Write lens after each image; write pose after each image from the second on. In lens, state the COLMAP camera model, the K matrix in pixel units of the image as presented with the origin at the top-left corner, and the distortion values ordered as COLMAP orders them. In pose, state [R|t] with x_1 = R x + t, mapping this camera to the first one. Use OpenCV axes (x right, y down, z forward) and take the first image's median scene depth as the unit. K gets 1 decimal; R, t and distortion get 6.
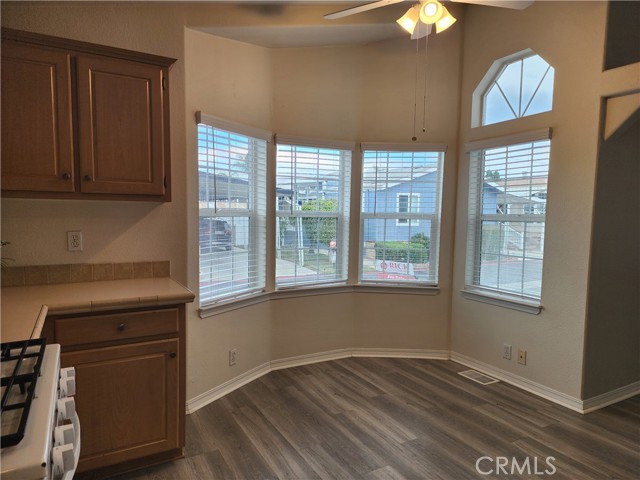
lens RADIAL K [[427.9, 0, 320.0], [0, 427.9, 240.0], [0, 0, 1]] dist [0.086133, -0.069875]
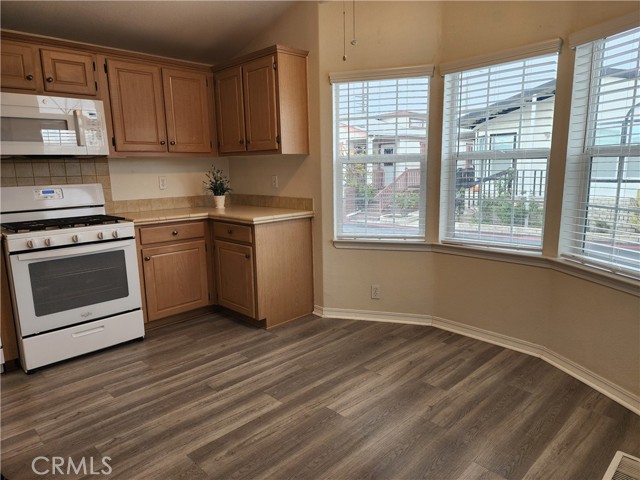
lens RADIAL K [[427.9, 0, 320.0], [0, 427.9, 240.0], [0, 0, 1]] dist [0.086133, -0.069875]
pose [[0.259437, 0.149648, -0.954095, 0.811570], [-0.030857, 0.988702, 0.146686, -0.016943], [0.965267, -0.008616, 0.261124, 0.598923]]
